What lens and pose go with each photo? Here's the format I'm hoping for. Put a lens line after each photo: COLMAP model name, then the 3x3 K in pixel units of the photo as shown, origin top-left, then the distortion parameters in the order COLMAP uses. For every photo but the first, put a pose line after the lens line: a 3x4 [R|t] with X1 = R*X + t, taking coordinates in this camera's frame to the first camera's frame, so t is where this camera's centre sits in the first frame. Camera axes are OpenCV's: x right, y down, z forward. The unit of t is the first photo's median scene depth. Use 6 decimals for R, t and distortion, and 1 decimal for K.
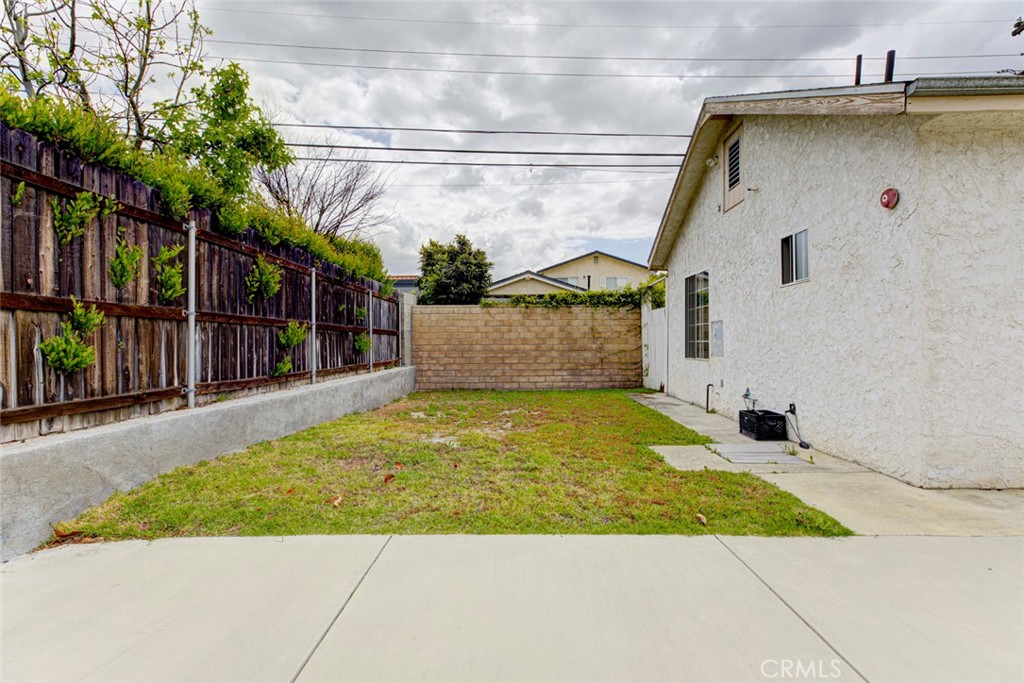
lens RADIAL K [[476.4, 0, 506.8], [0, 476.4, 339.2], [0, 0, 1]] dist [0.008718, -0.001233]
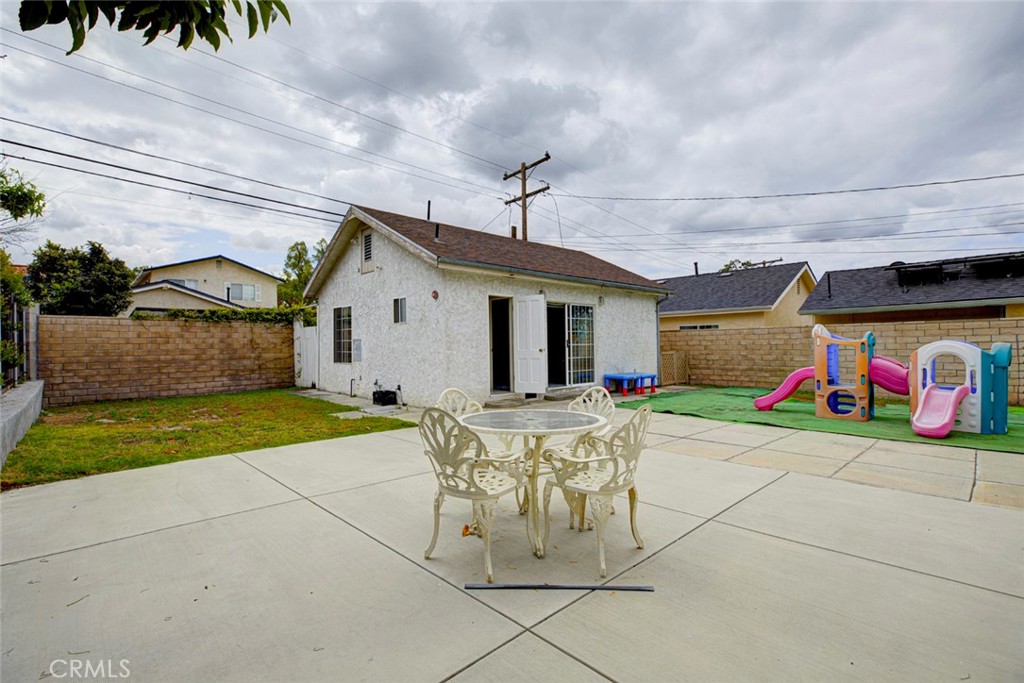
lens RADIAL K [[476.4, 0, 510.3], [0, 476.4, 343.5], [0, 0, 1]] dist [0.008718, -0.001233]
pose [[0.713391, -0.000813, 0.700766, -0.253981], [-0.000599, 0.999998, 0.001770, -0.022167], [-0.700766, -0.001683, 0.713389, -0.406064]]
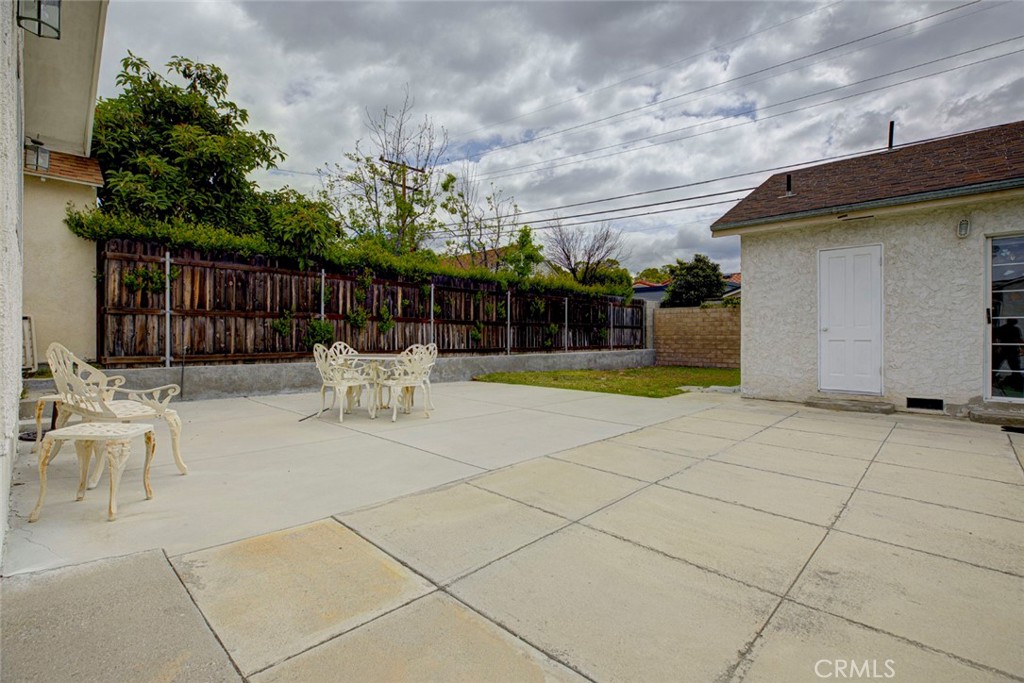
lens RADIAL K [[476.4, 0, 521.6], [0, 476.4, 342.4], [0, 0, 1]] dist [0.008718, -0.001233]
pose [[0.774969, 0.012065, -0.631884, 0.543630], [0.002846, 0.999741, 0.022579, -0.000342], [0.631992, -0.019297, 0.774734, -0.526900]]
